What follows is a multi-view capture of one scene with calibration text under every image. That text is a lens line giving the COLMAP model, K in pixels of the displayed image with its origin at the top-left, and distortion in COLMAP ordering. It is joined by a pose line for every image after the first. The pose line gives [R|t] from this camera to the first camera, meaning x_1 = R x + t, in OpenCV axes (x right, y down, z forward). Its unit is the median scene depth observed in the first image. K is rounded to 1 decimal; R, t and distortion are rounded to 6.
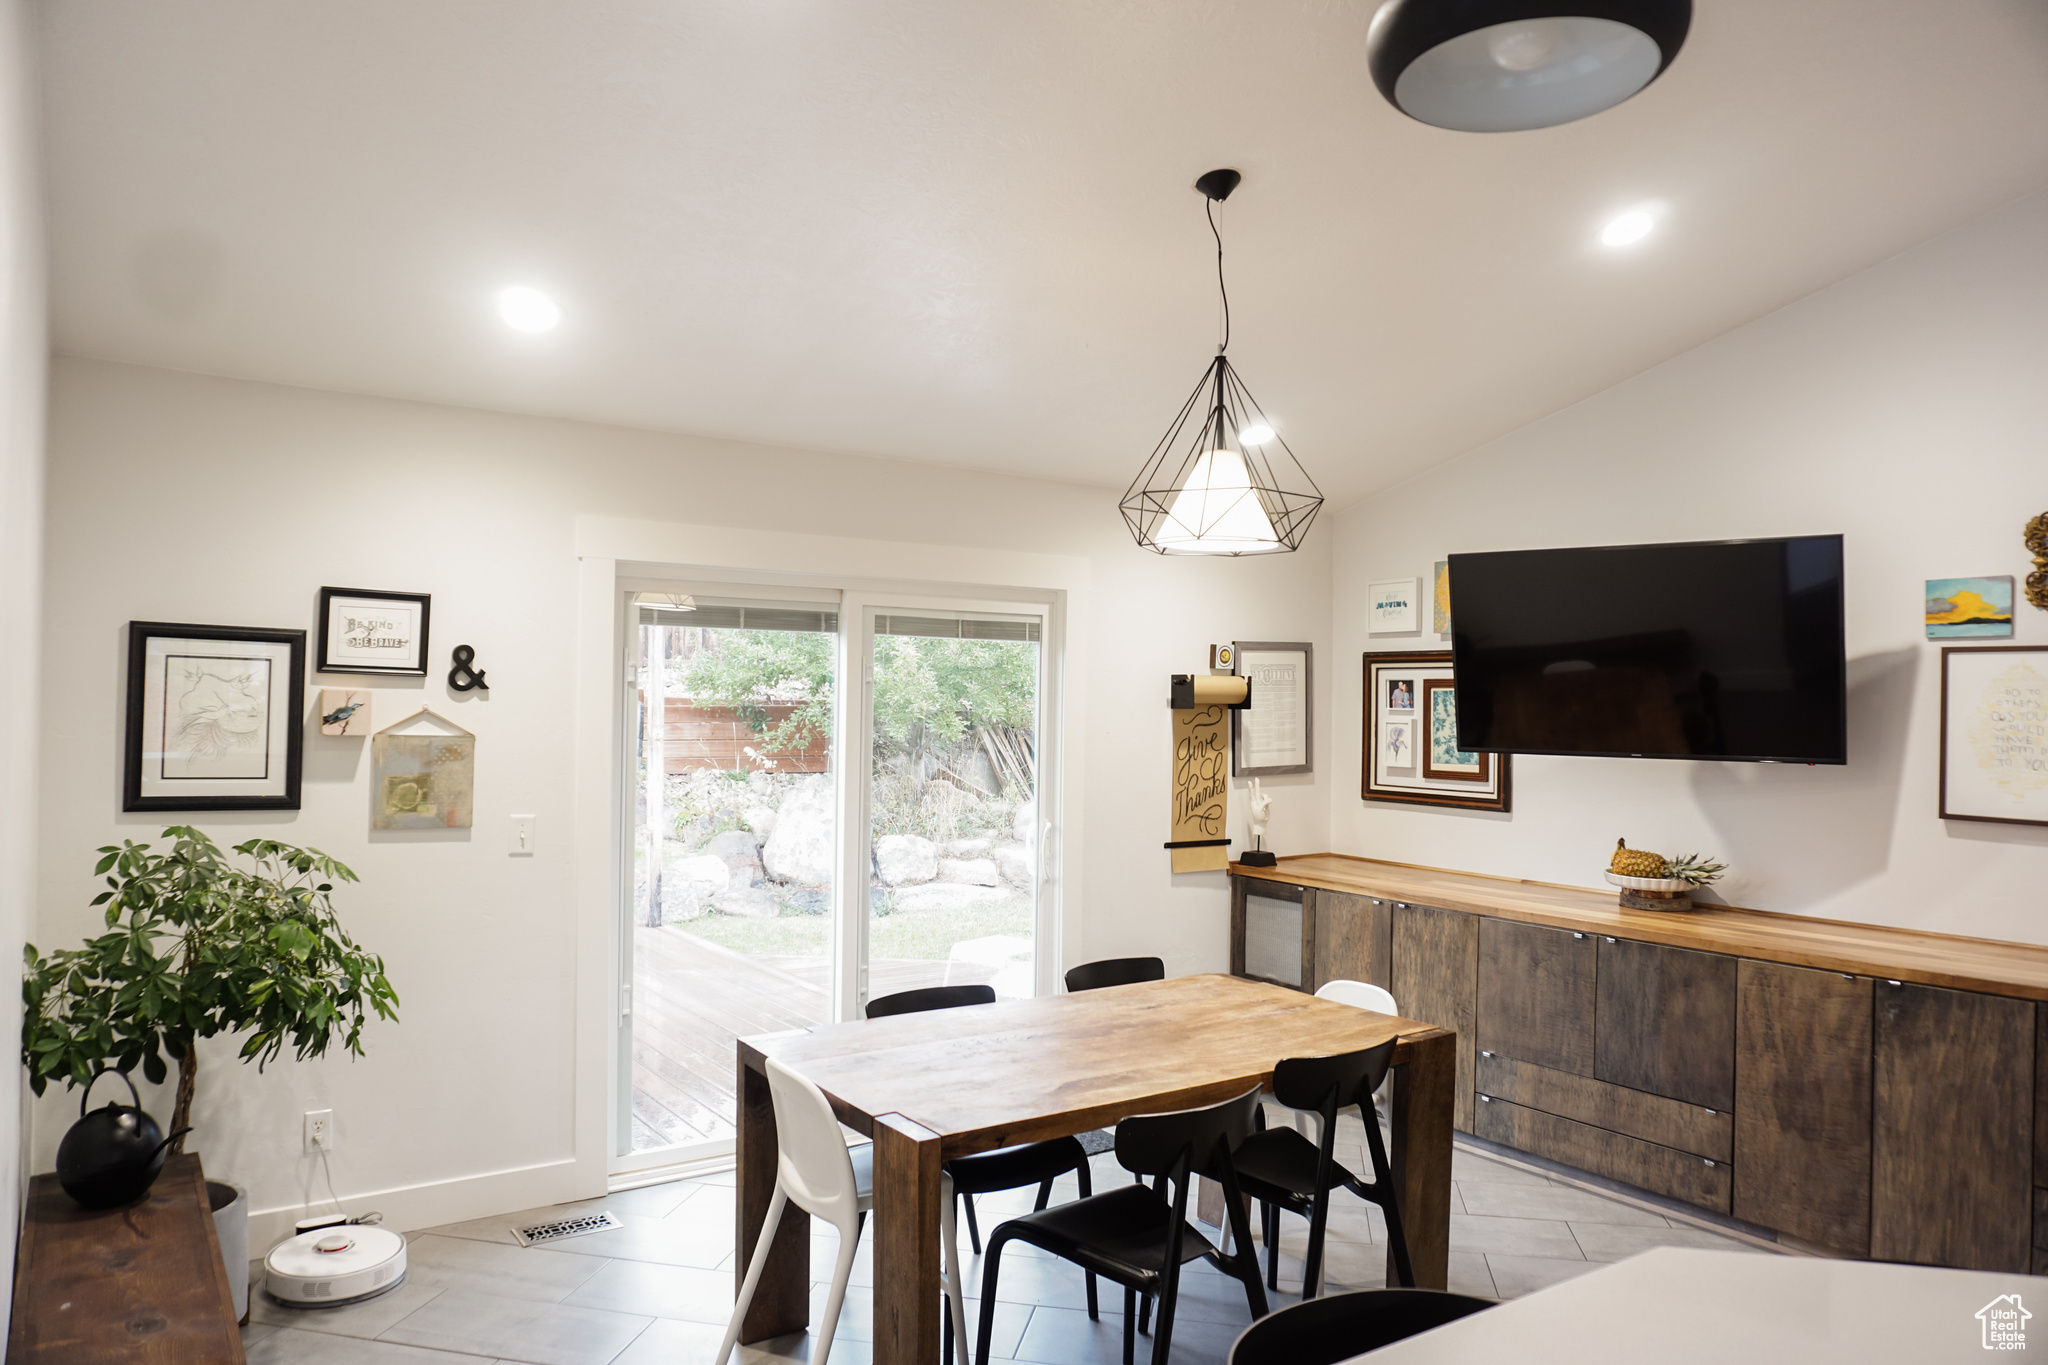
lens RADIAL K [[1406.0, 0, 1020.4], [0, 1406.0, 681.7], [0, 0, 1]] dist [-0.019083, 0.008700]
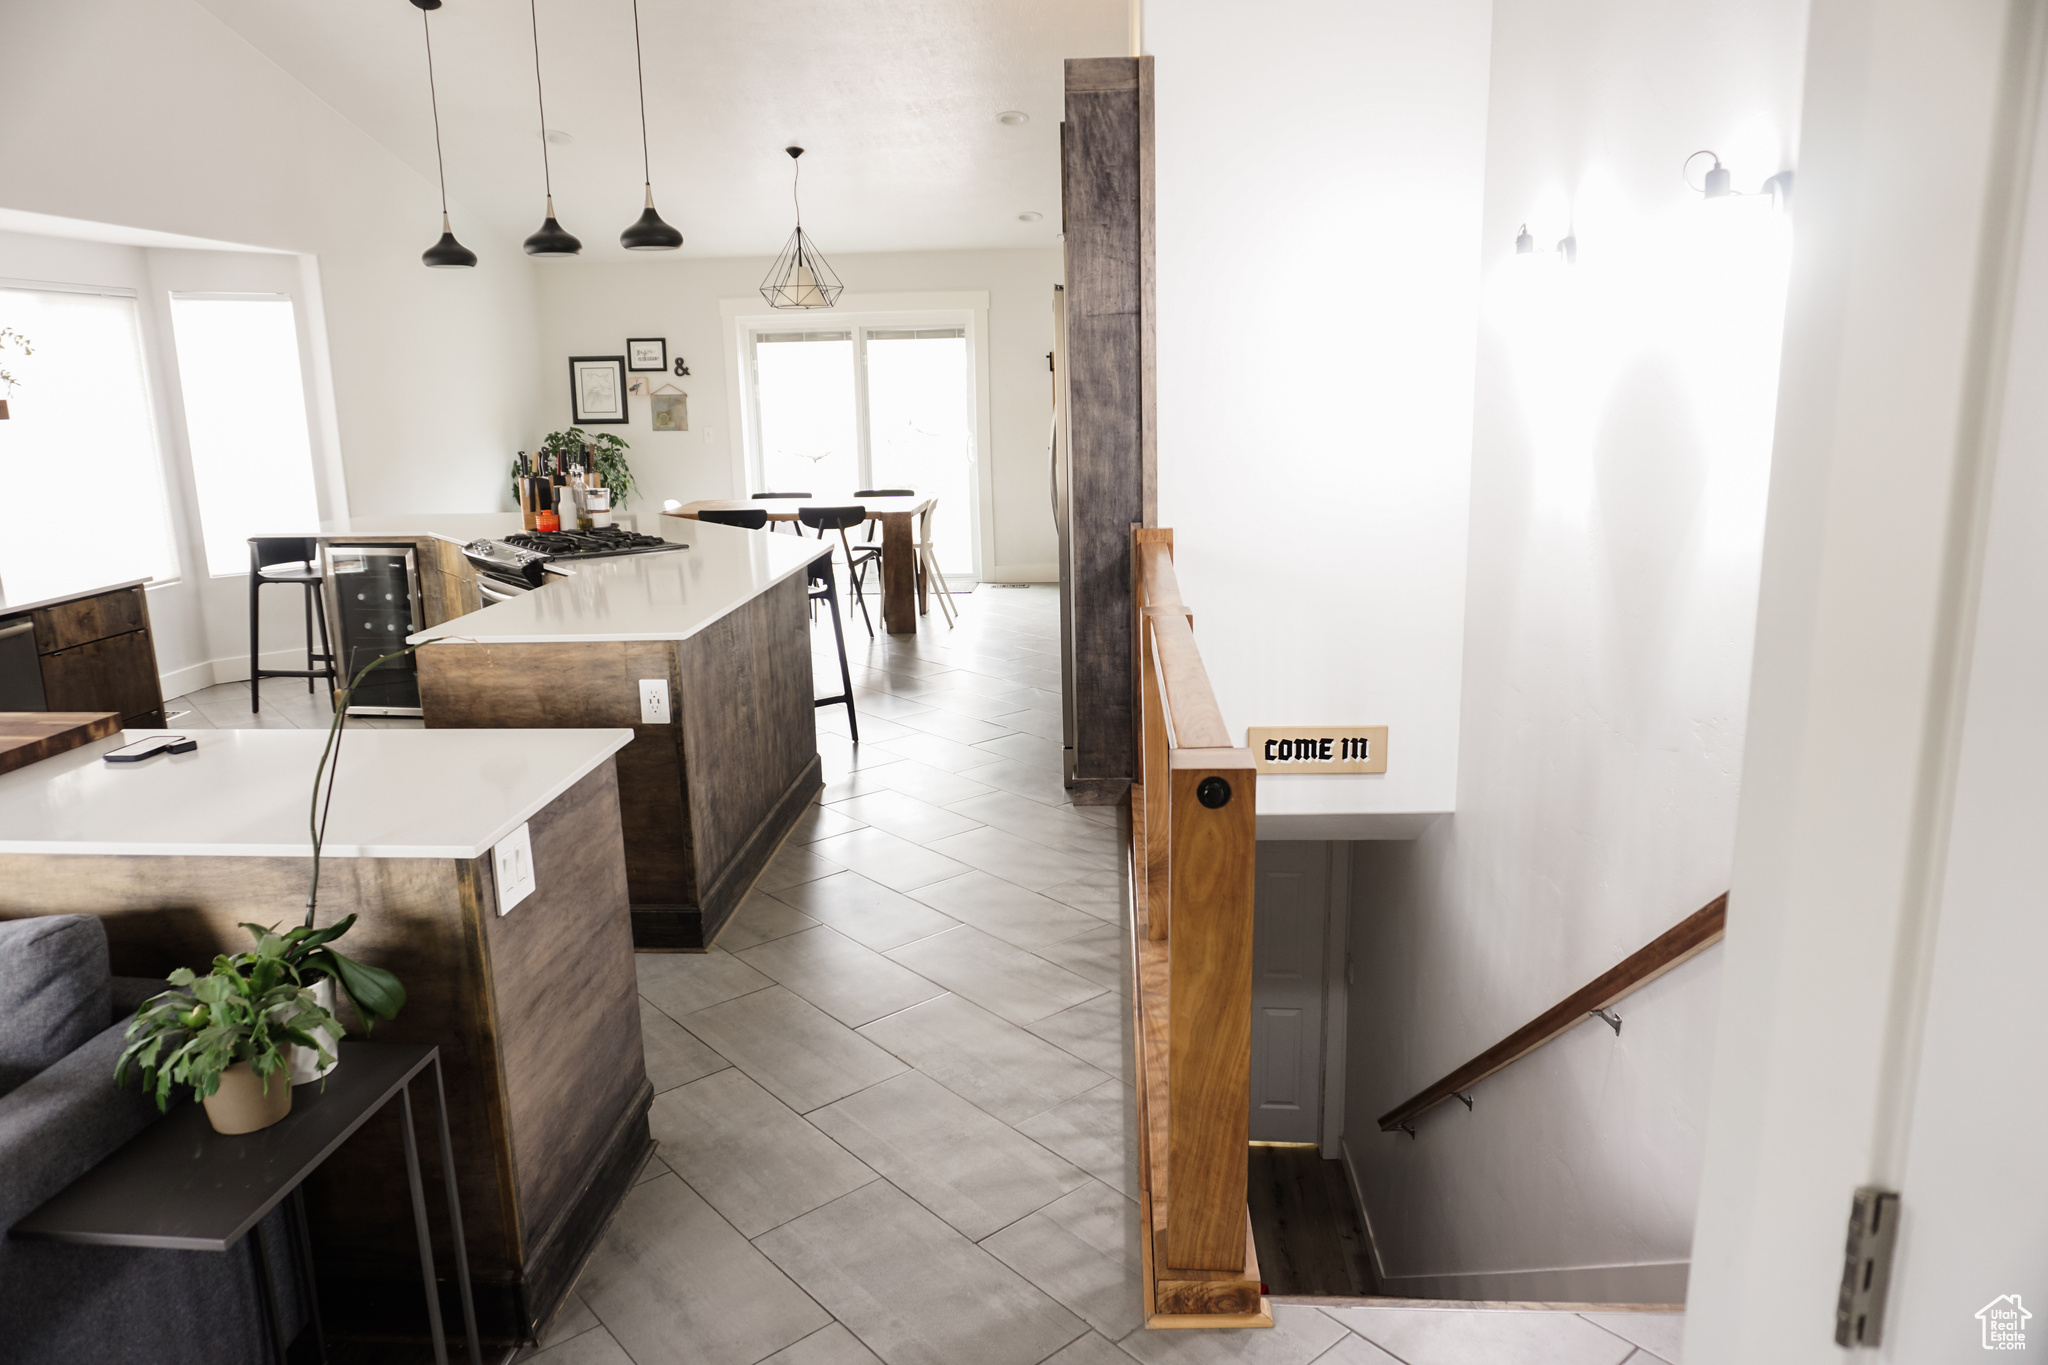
lens RADIAL K [[1406.0, 0, 1024.3], [0, 1406.0, 686.9], [0, 0, 1]] dist [-0.019083, 0.008700]
pose [[0.787295, 0.095988, -0.609060, 1.772768], [0.048897, 0.974977, 0.216863, 0.036763], [0.614635, -0.200516, 0.762900, -0.695488]]
